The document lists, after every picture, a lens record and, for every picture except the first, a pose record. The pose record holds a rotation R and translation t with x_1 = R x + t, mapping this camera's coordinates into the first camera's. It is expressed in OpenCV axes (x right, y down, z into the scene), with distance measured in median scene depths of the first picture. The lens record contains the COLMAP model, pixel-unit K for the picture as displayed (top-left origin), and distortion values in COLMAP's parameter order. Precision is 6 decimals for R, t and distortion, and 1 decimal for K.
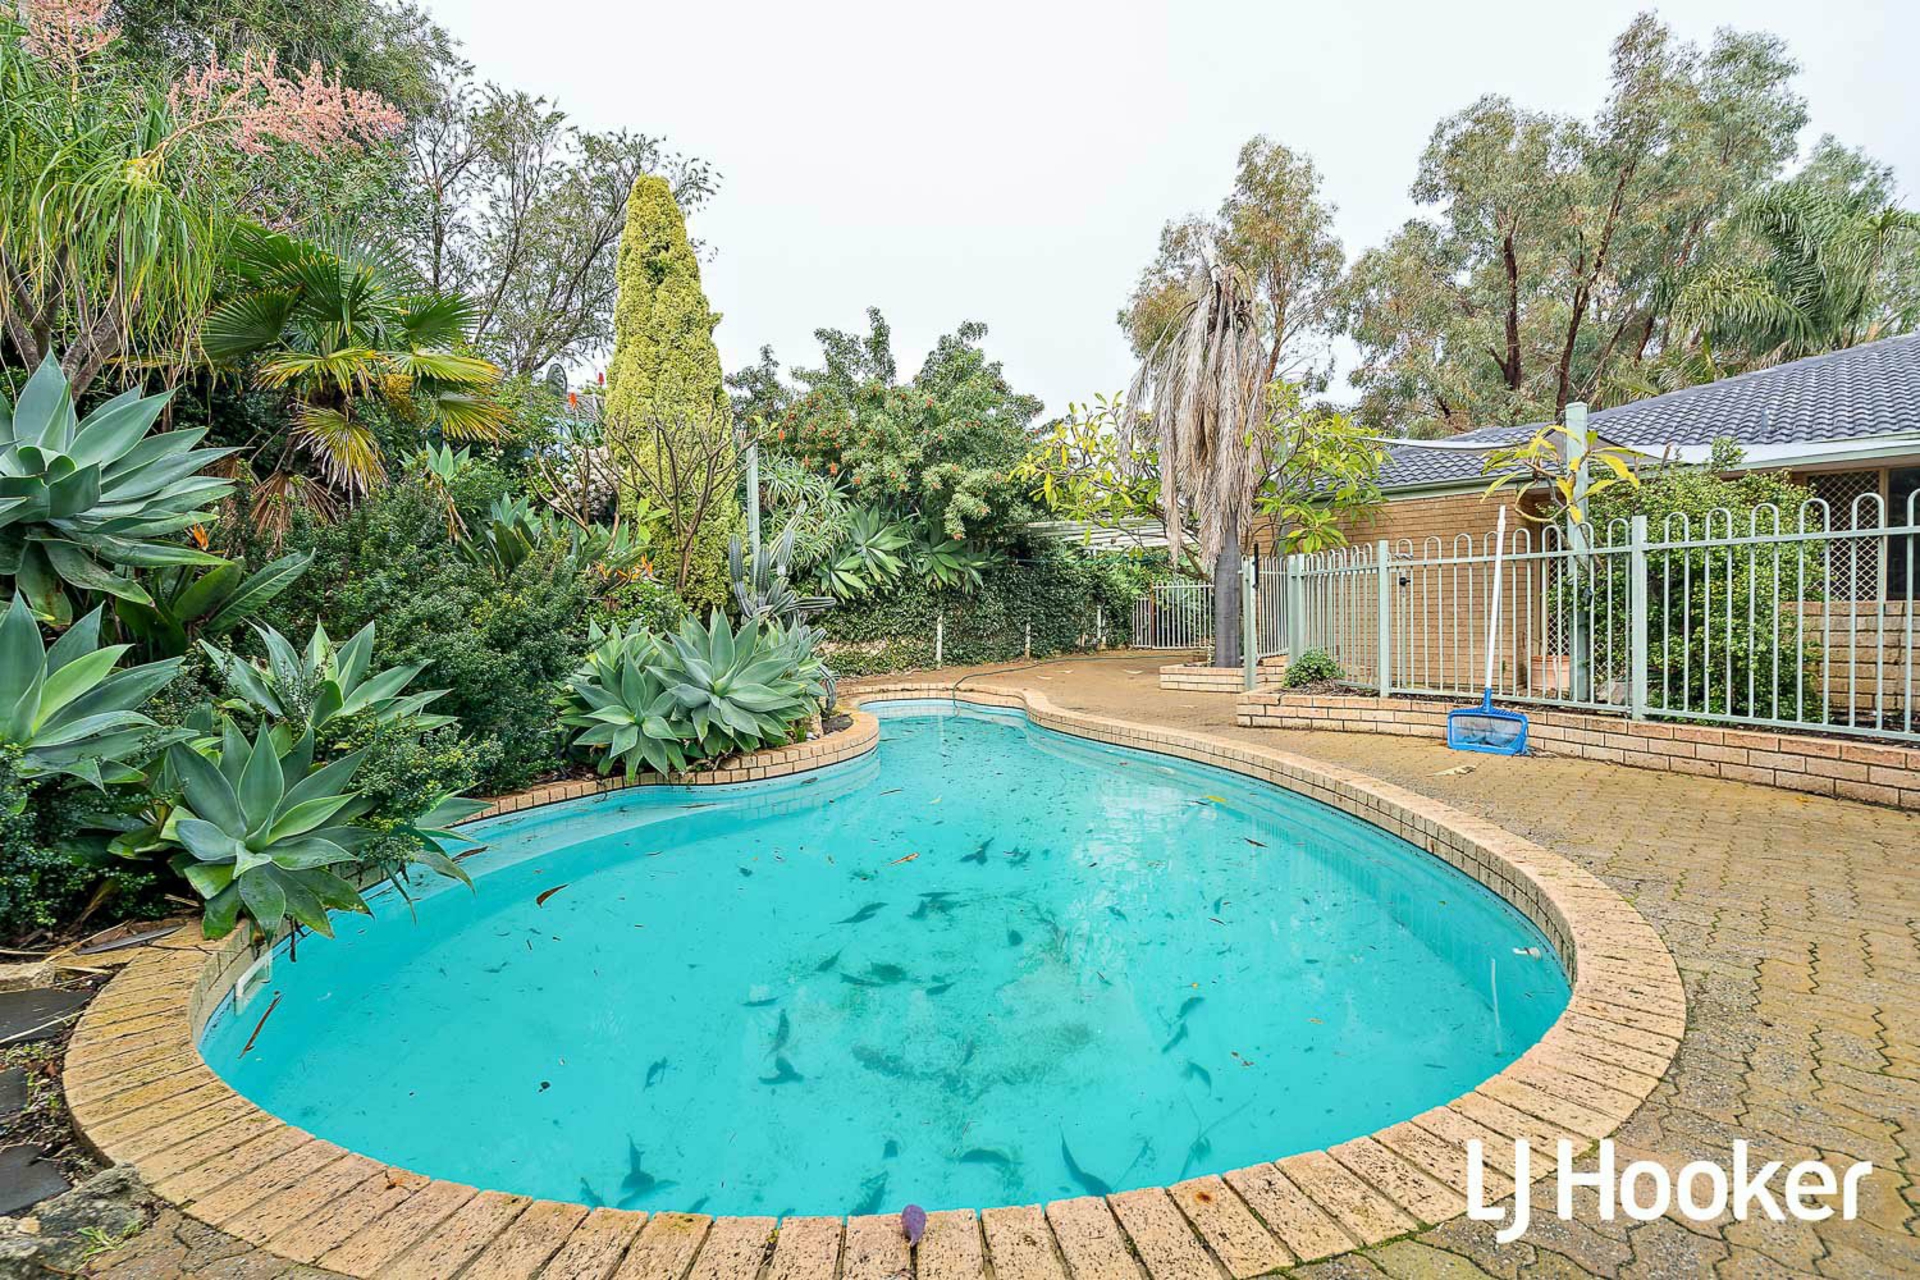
lens RADIAL K [[876.0, 0, 953.2], [0, 876.0, 640.2], [0, 0, 1]] dist [-0.007232, 0.003849]
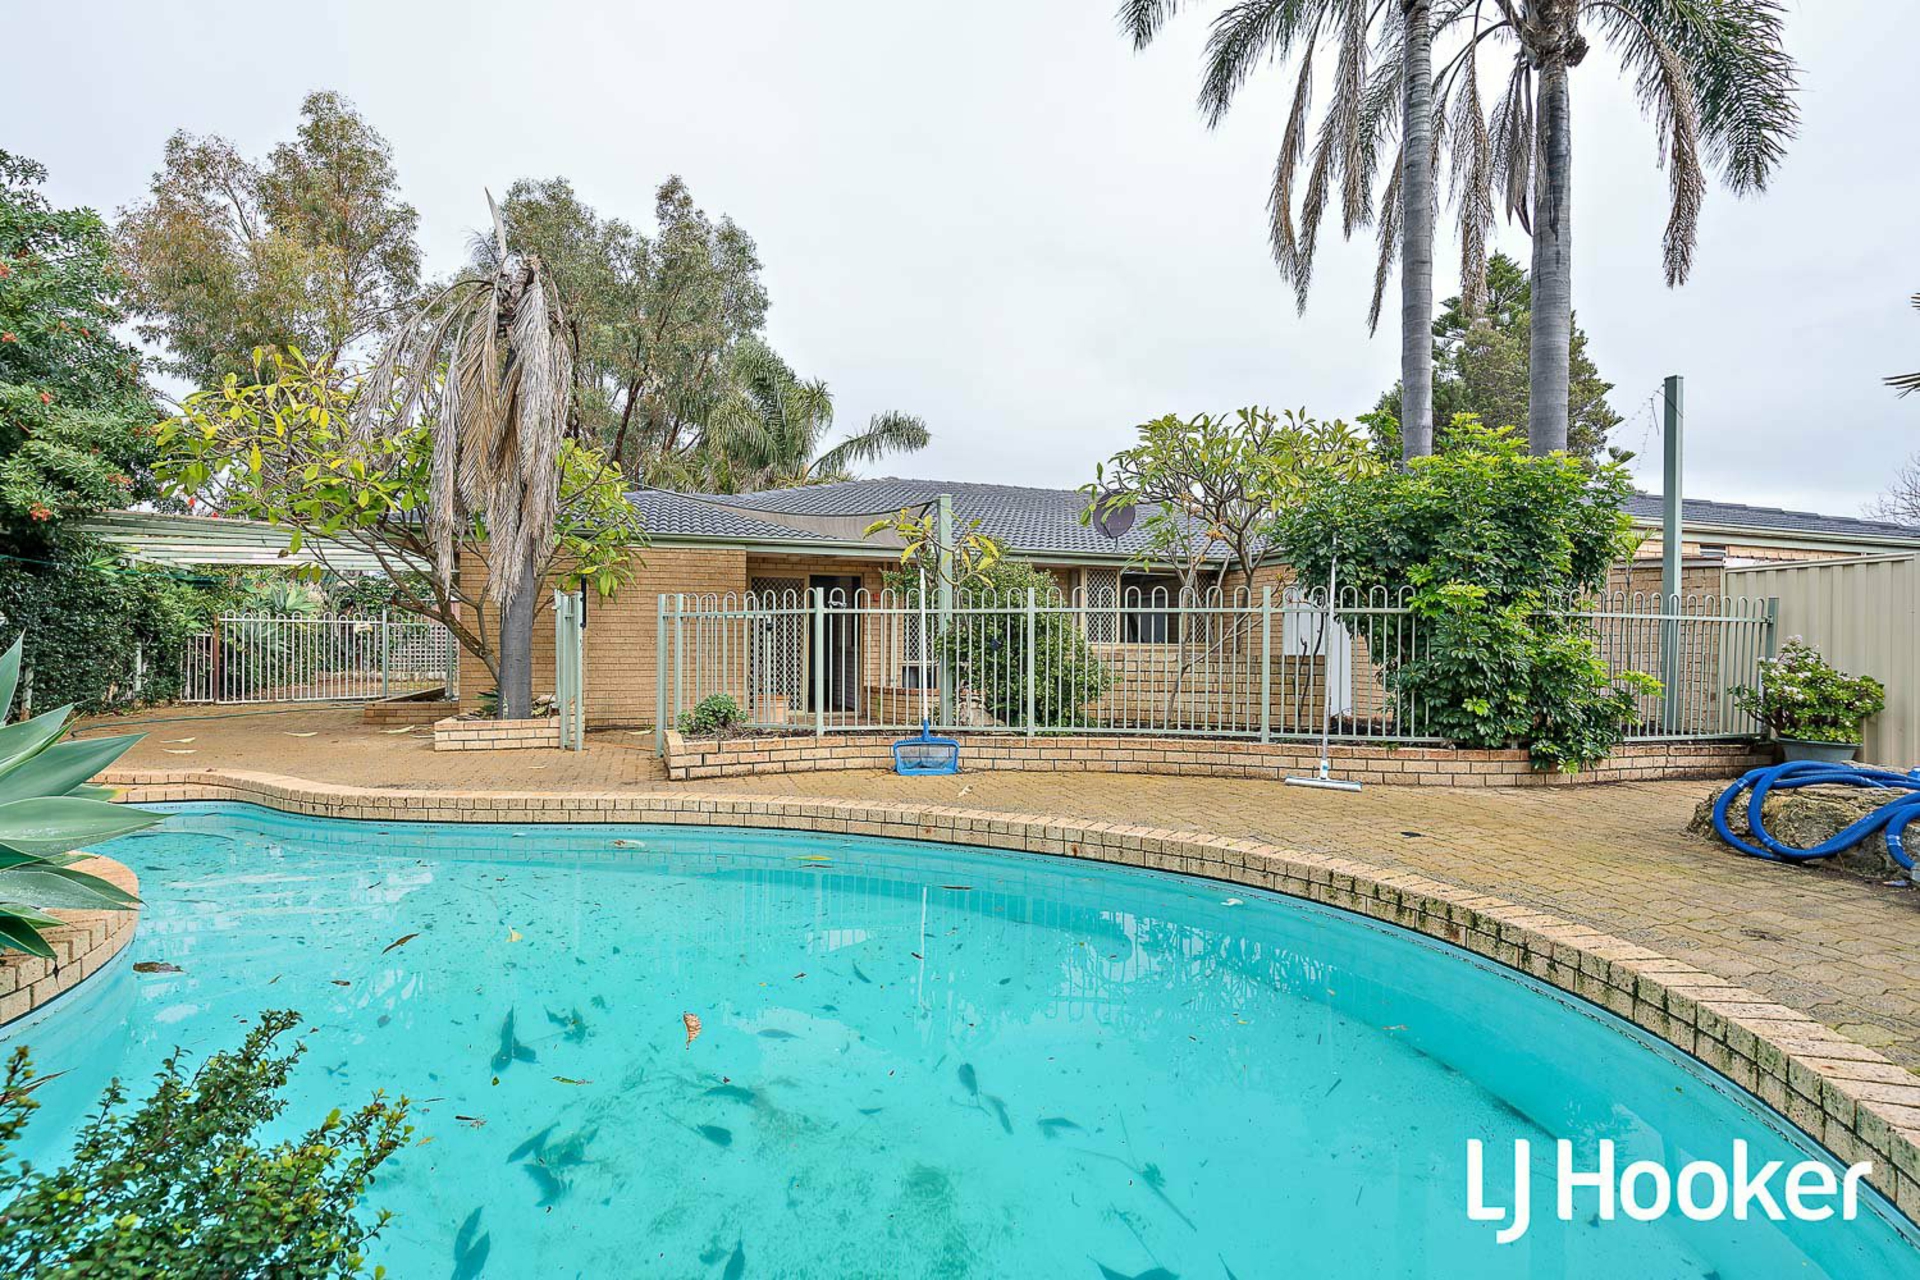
lens RADIAL K [[876.0, 0, 954.4], [0, 876.0, 637.5], [0, 0, 1]] dist [-0.007232, 0.003849]
pose [[0.472078, 0.031208, 0.881004, -0.241301], [0.018777, 0.998791, -0.045442, -0.001460], [-0.881357, 0.037995, 0.470921, 0.230539]]
